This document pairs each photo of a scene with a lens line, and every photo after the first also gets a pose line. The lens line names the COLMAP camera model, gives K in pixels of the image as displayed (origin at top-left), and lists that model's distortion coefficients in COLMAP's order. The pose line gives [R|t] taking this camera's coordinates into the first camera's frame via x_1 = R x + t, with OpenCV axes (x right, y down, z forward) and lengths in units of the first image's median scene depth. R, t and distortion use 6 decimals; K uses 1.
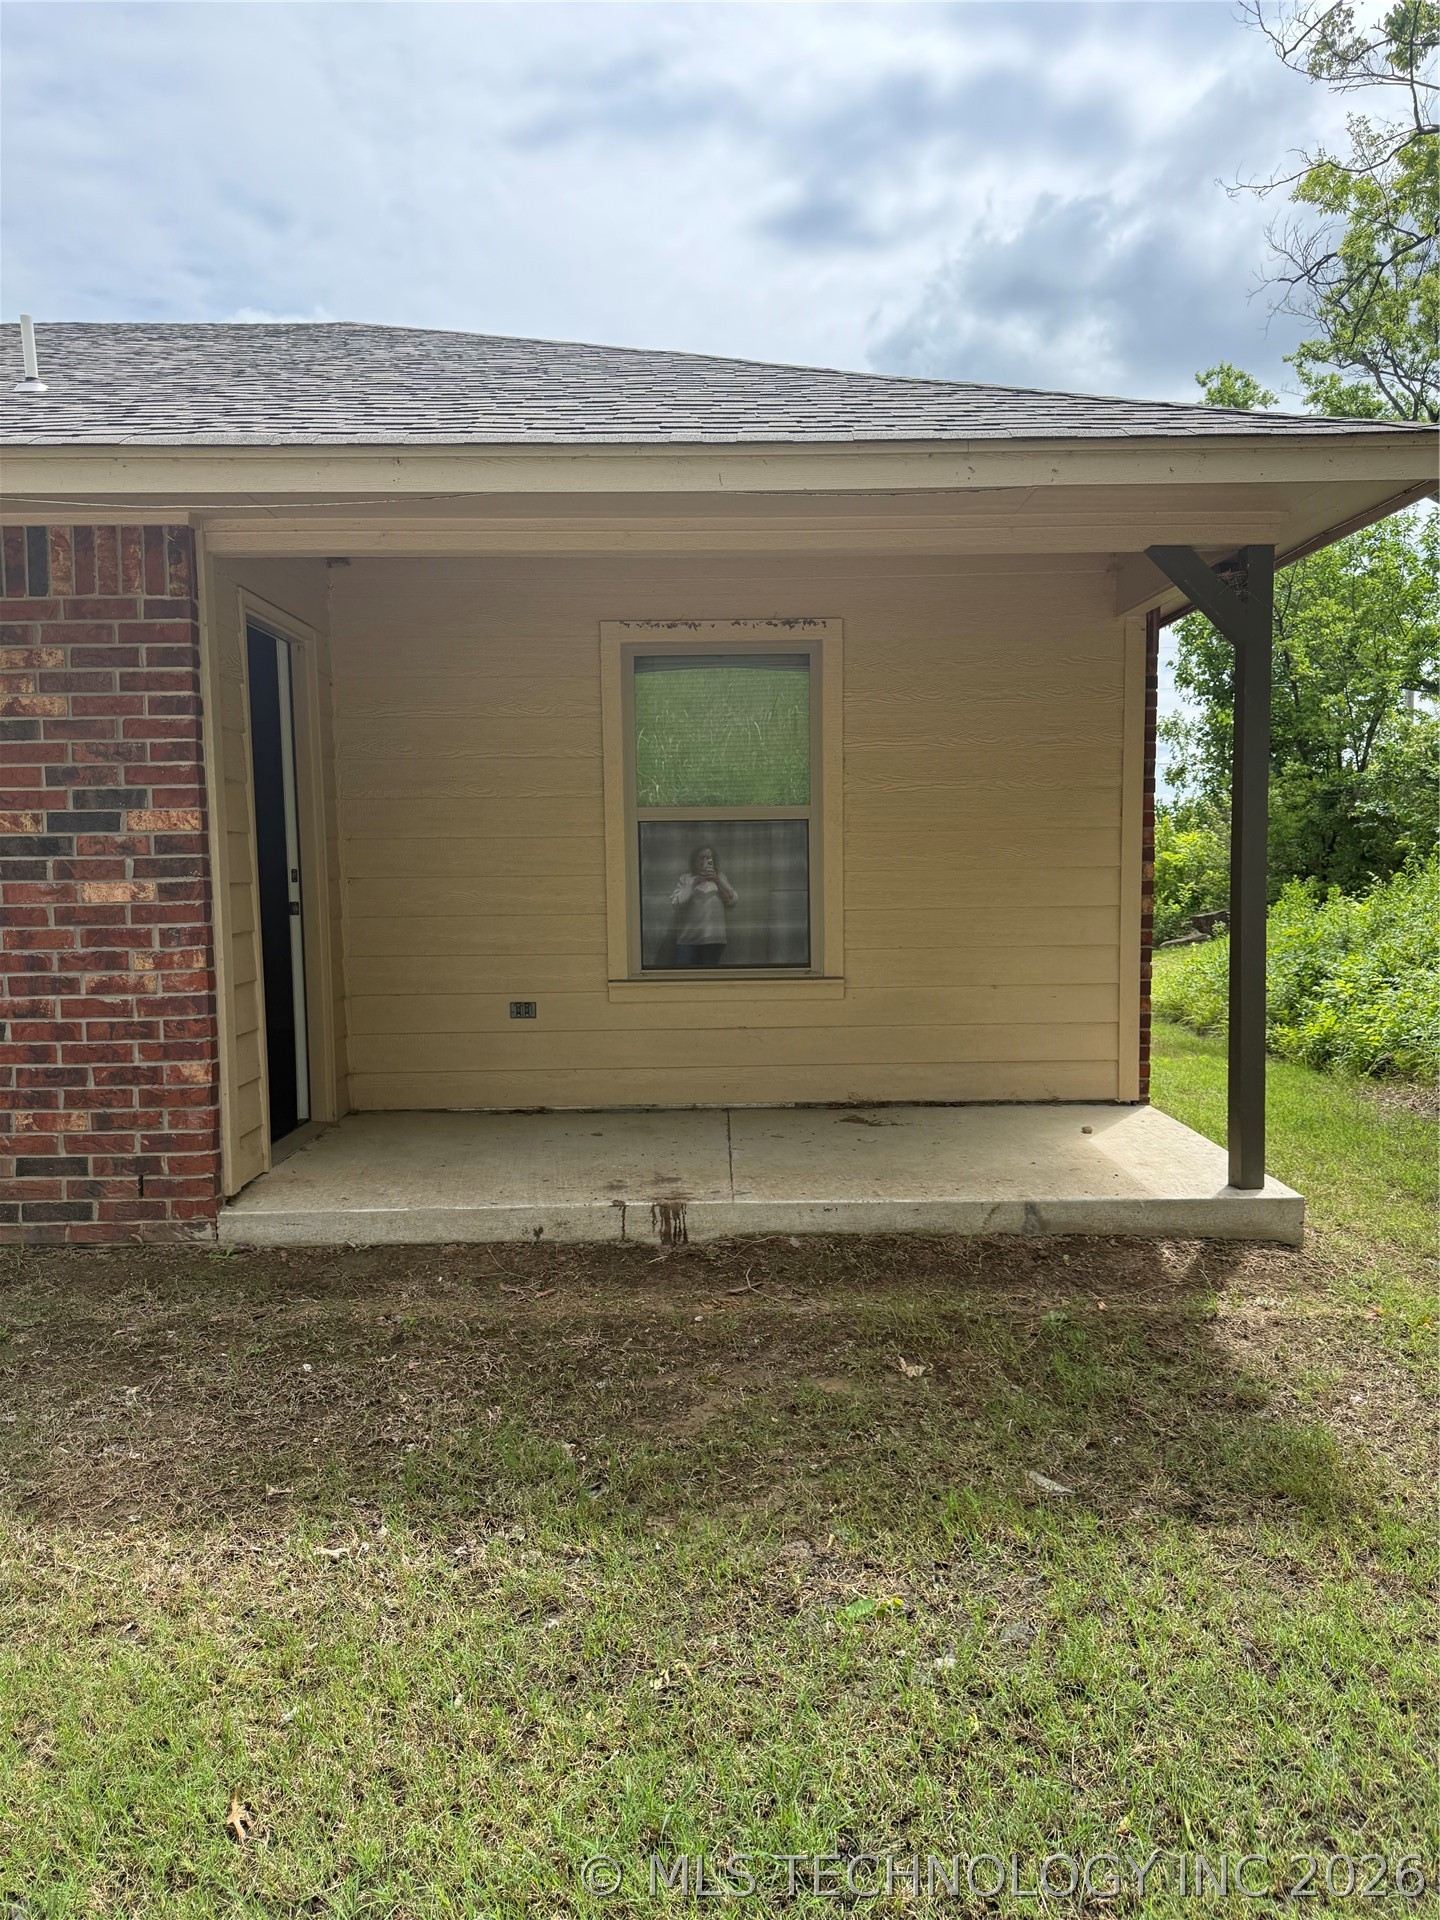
lens RADIAL K [[1363.0, 0, 721.0], [0, 1363.0, 960.7], [0, 0, 1]] dist [0.036152, -0.040095]
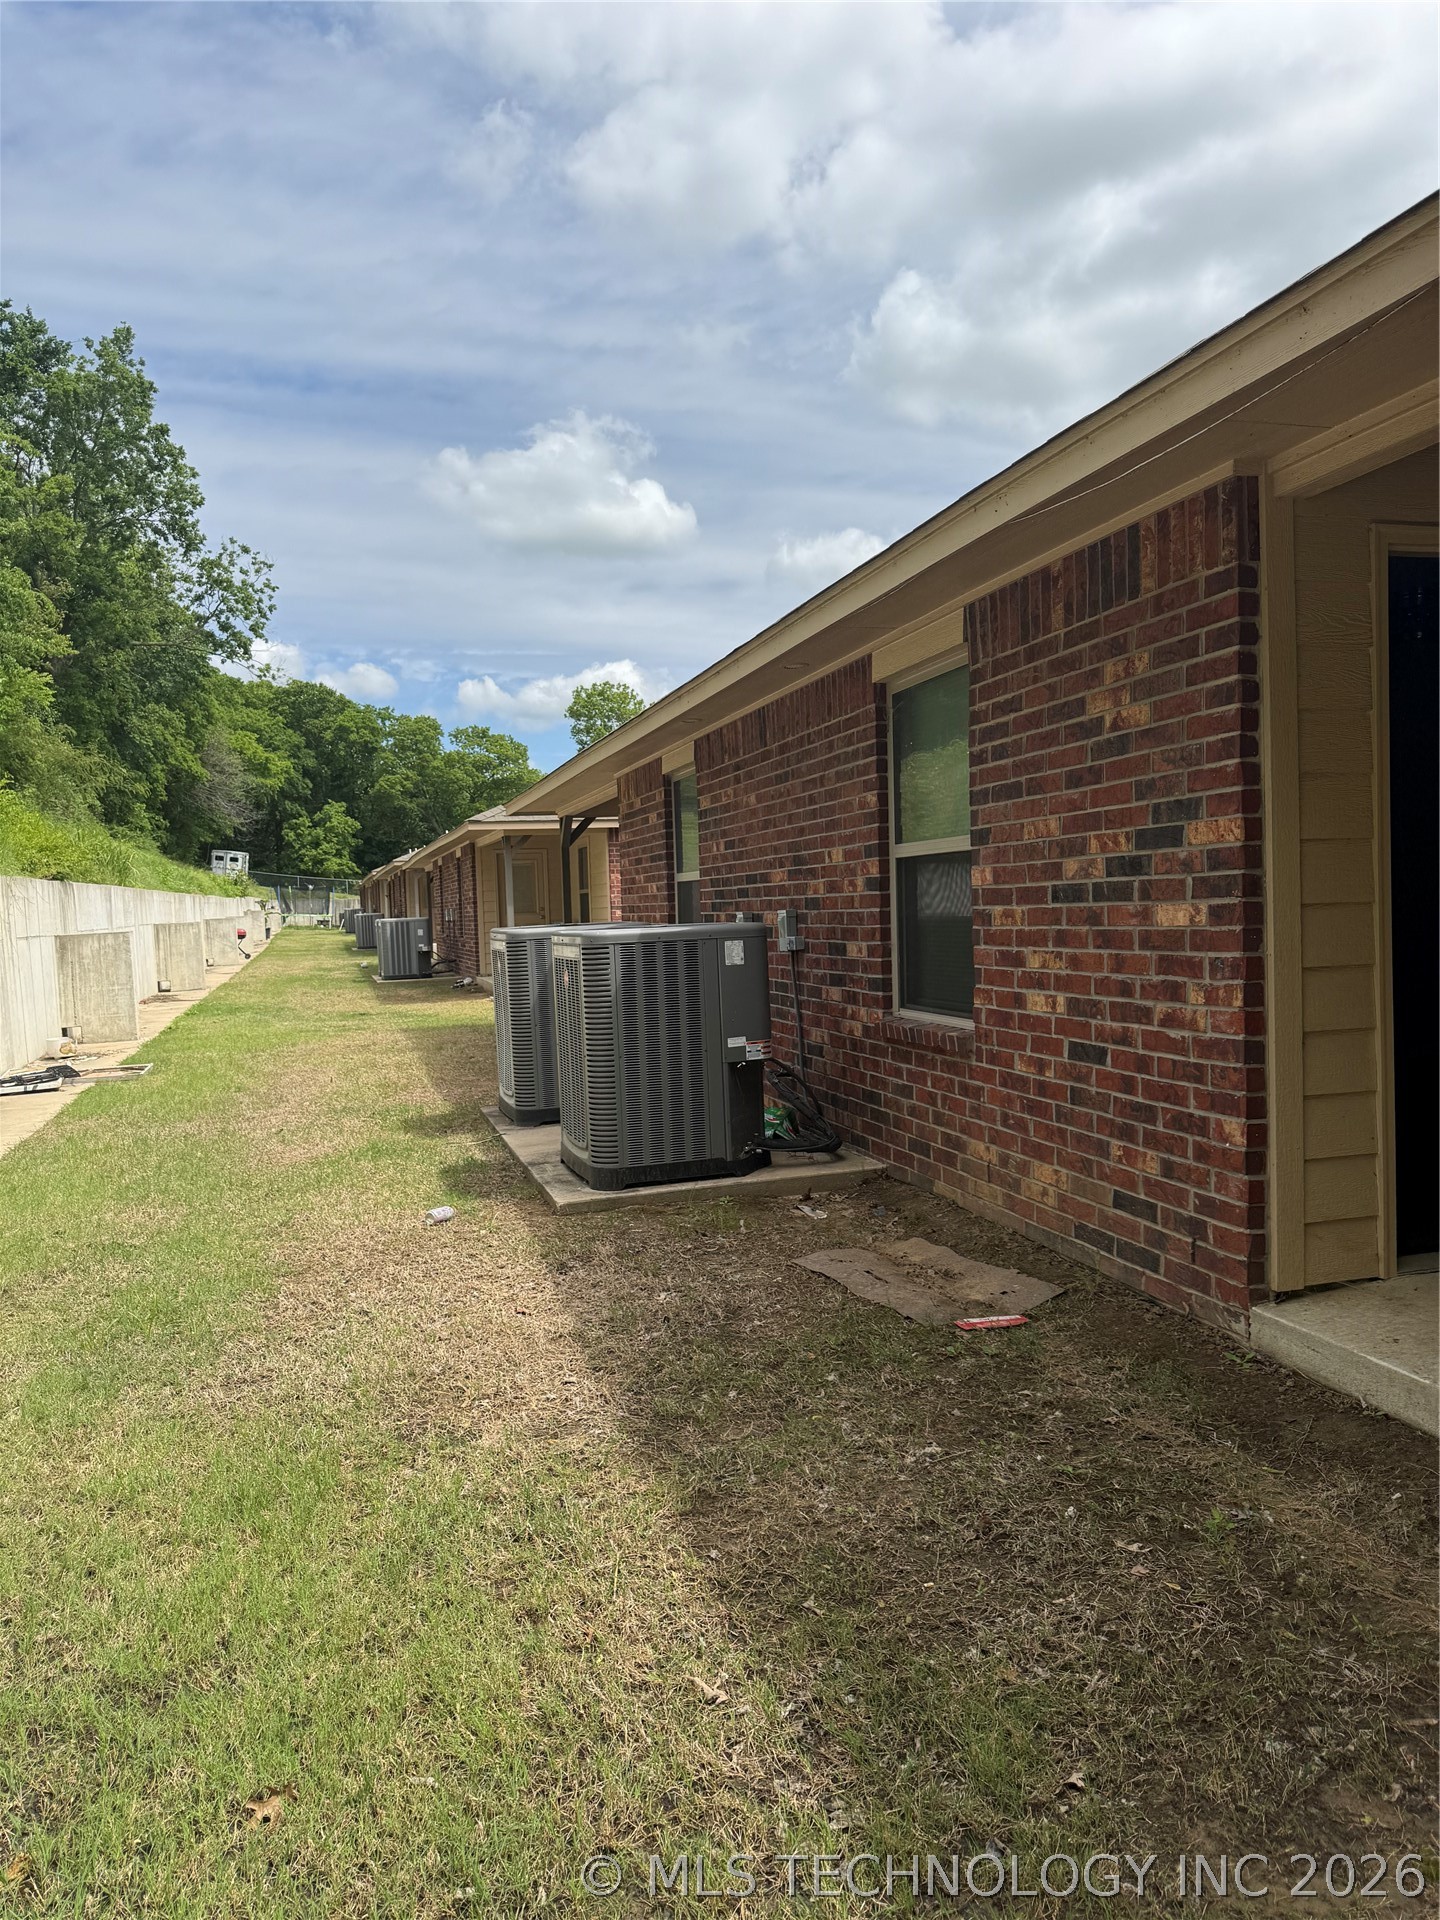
lens RADIAL K [[1363.0, 0, 721.7], [0, 1363.0, 963.3], [0, 0, 1]] dist [0.036152, -0.040095]
pose [[0.264567, 0.045593, -0.963289, 0.335687], [-0.042547, 0.998461, 0.035573, -0.037436], [0.963428, 0.031573, 0.266100, 0.477208]]
